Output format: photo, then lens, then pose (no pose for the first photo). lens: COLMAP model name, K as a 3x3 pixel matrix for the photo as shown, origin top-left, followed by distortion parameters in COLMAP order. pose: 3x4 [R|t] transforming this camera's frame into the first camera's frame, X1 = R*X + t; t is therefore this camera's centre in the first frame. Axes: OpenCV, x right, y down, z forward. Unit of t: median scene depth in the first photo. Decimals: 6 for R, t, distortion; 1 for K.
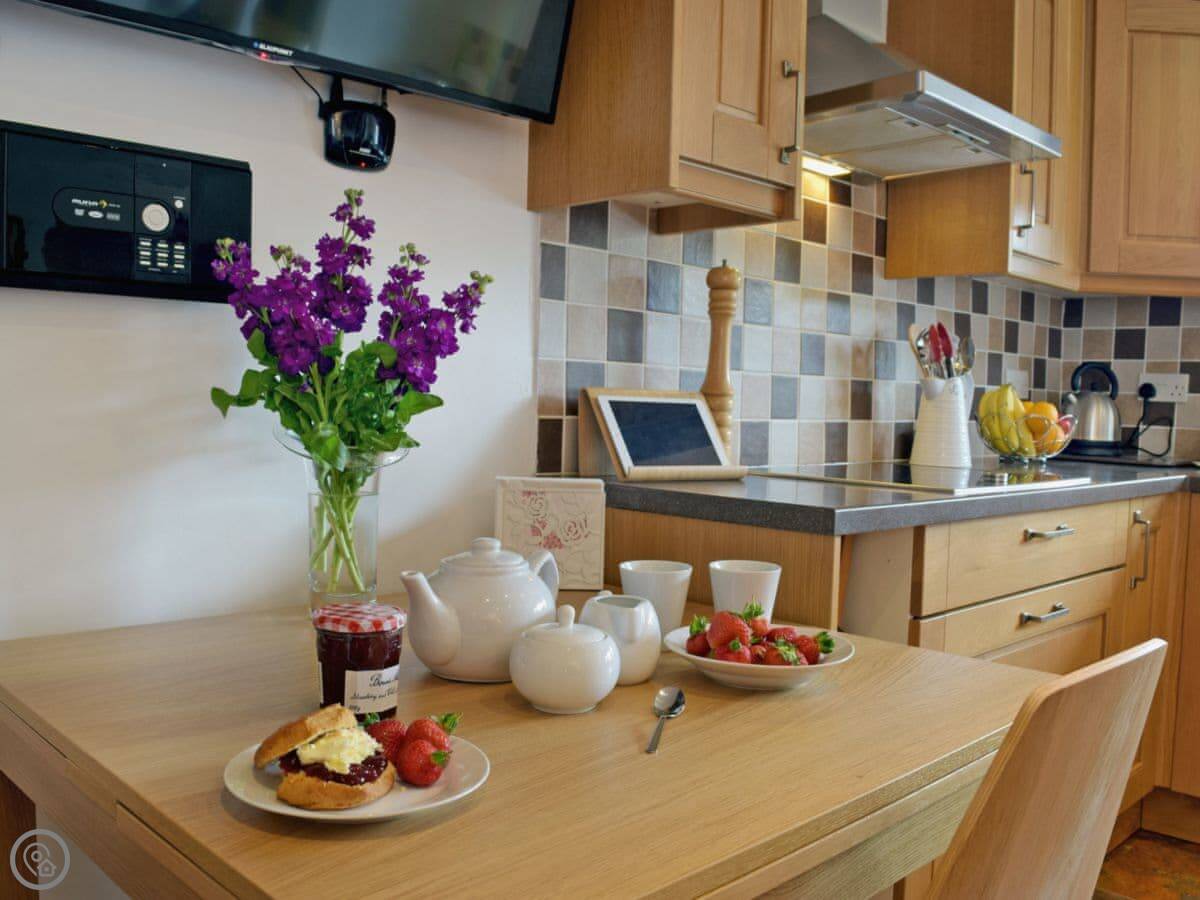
lens RADIAL K [[1047.7, 0, 645.6], [0, 1047.7, 450.8], [0, 0, 1]] dist [-0.088117, 0.015703]
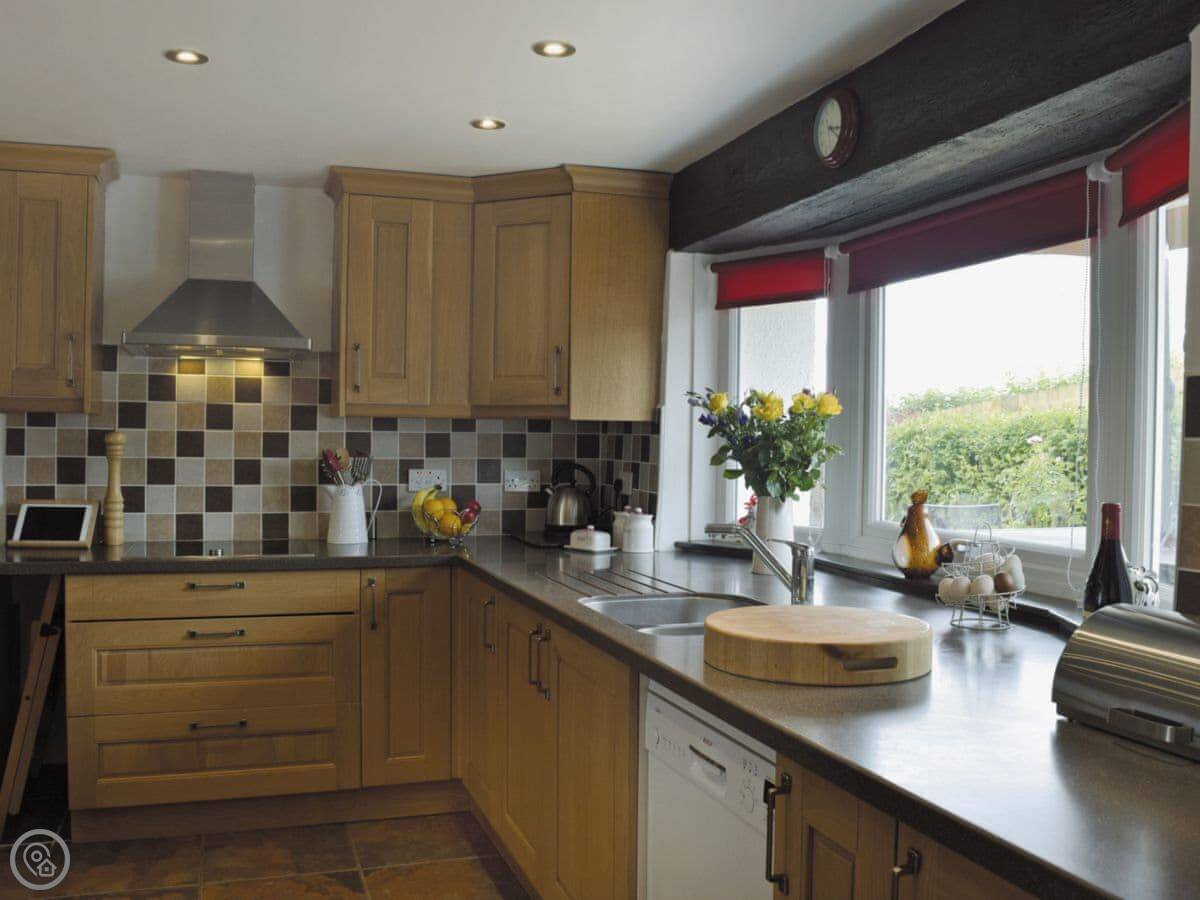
lens RADIAL K [[1047.7, 0, 645.6], [0, 1047.7, 450.8], [0, 0, 1]] dist [-0.088117, 0.015703]
pose [[0.906935, -0.011222, -0.421120, 1.350912], [-0.007882, 0.999018, -0.043598, -0.057200], [0.421196, 0.042860, 0.905956, -0.192957]]
